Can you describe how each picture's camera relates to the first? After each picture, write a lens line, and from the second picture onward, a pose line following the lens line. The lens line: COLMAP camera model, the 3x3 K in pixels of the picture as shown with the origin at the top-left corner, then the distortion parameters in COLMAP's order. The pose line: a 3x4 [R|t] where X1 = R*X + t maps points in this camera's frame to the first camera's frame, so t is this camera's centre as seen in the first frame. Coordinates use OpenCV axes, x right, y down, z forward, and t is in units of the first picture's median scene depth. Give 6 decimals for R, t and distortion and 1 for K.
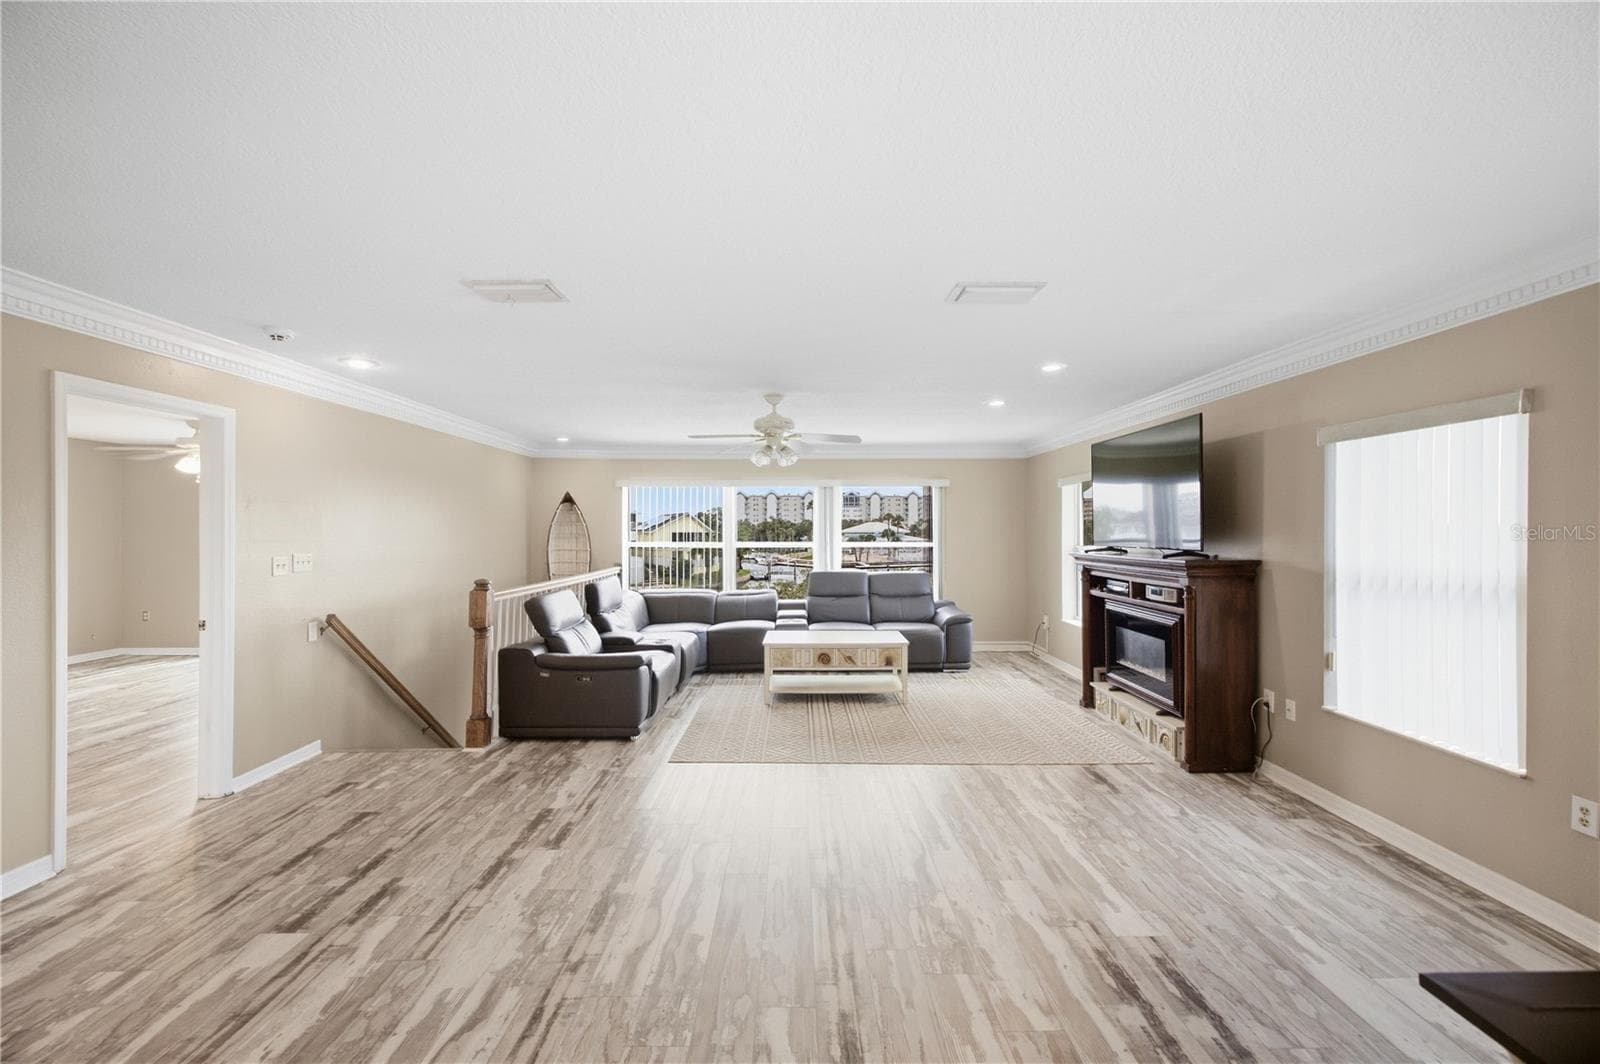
lens RADIAL K [[678.9, 0, 802.0], [0, 678.9, 537.7], [0, 0, 1]] dist [0.002646, -0.000286]
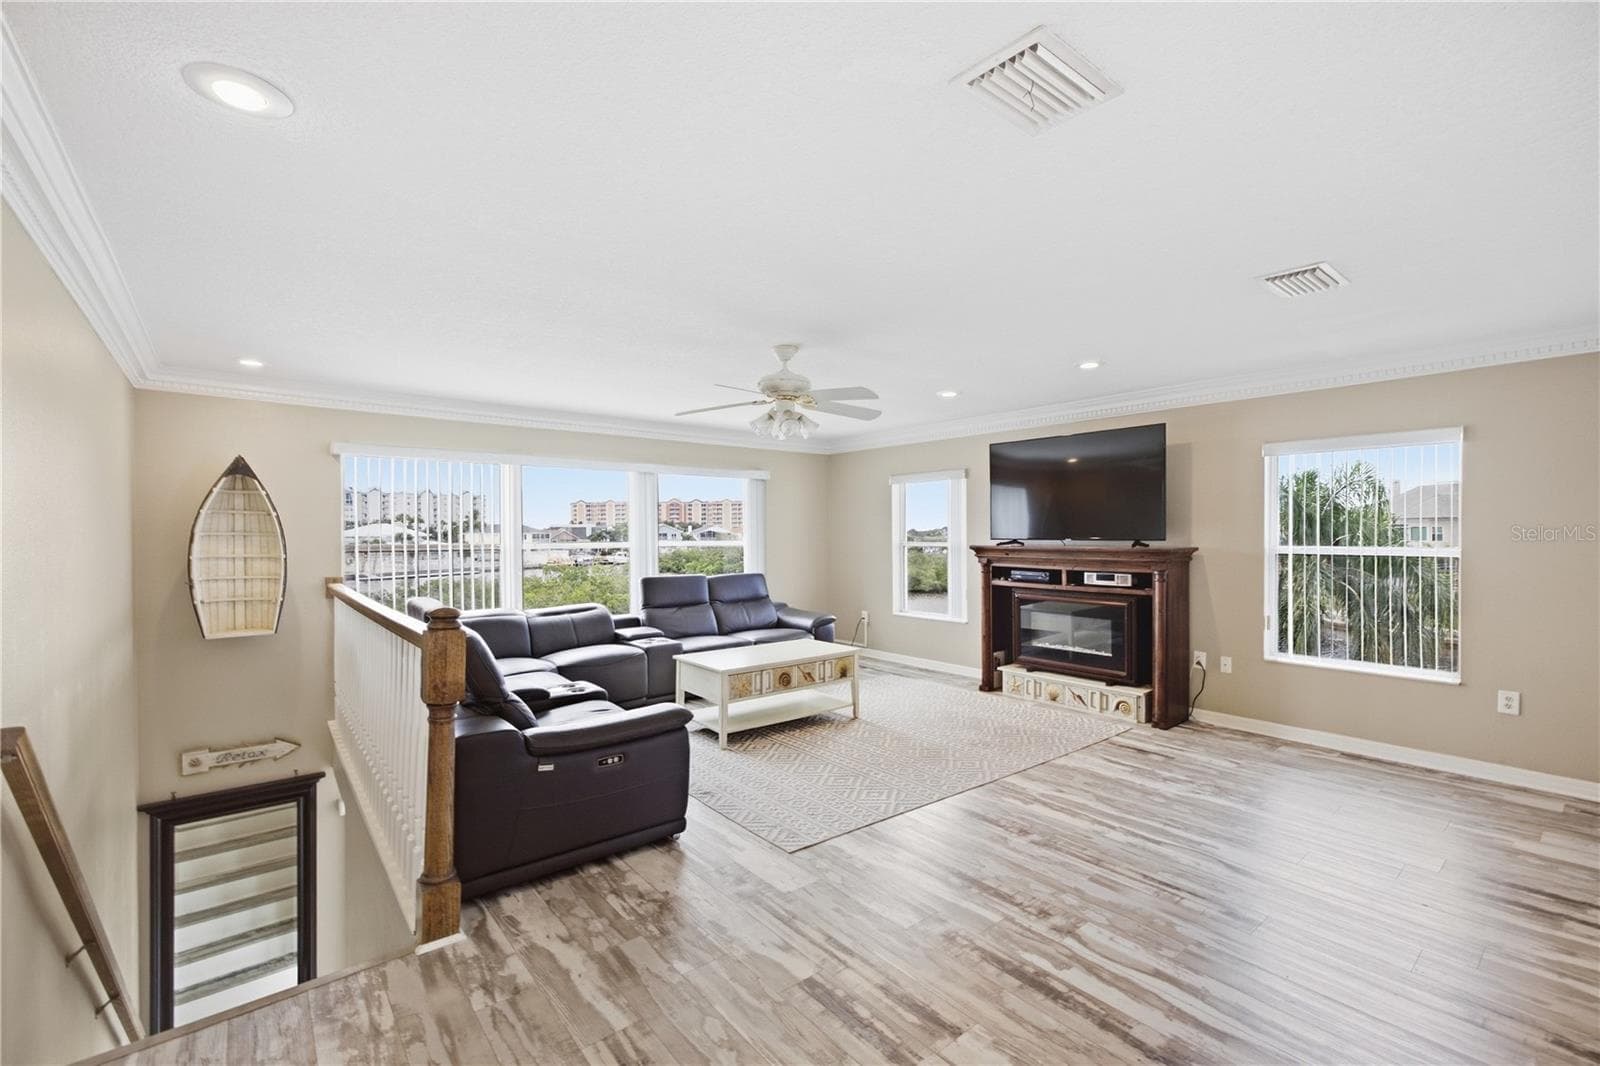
lens RADIAL K [[690.9, 0, 827.2], [0, 690.9, 541.5], [0, 0, 1]] dist [0.003979, 0.000065]
pose [[0.777007, -0.009938, 0.629414, -0.617820], [0.009281, 0.999948, 0.004332, 0.011998], [-0.629424, 0.002476, 0.777058, 0.437734]]
